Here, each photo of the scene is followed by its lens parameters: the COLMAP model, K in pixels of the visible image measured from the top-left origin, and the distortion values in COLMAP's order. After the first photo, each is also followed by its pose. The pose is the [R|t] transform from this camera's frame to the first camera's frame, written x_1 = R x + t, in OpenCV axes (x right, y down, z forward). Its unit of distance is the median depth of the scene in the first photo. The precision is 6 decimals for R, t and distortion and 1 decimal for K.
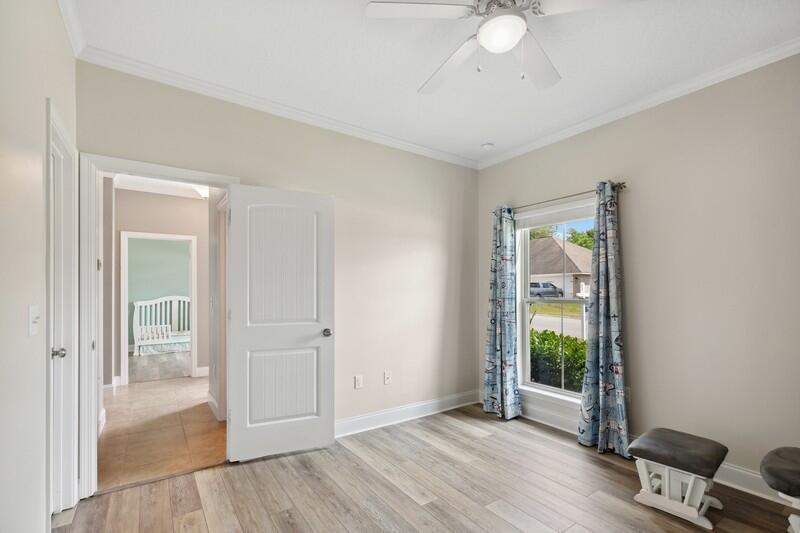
lens RADIAL K [[362.0, 0, 402.2], [0, 362.0, 279.2], [0, 0, 1]] dist [0.003586, 0.000031]
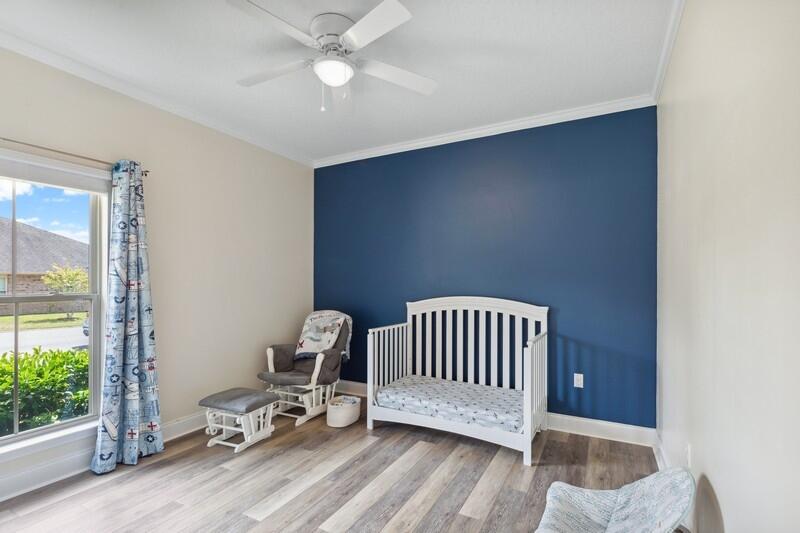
lens RADIAL K [[375.4, 0, 402.3], [0, 375.4, 276.8], [0, 0, 1]] dist [-0.005026, 0.000096]
pose [[-0.422507, 0.009826, 0.906307, -0.563664], [-0.015142, 0.999725, -0.017898, 0.022929], [-0.906233, -0.021286, -0.422242, 0.790146]]
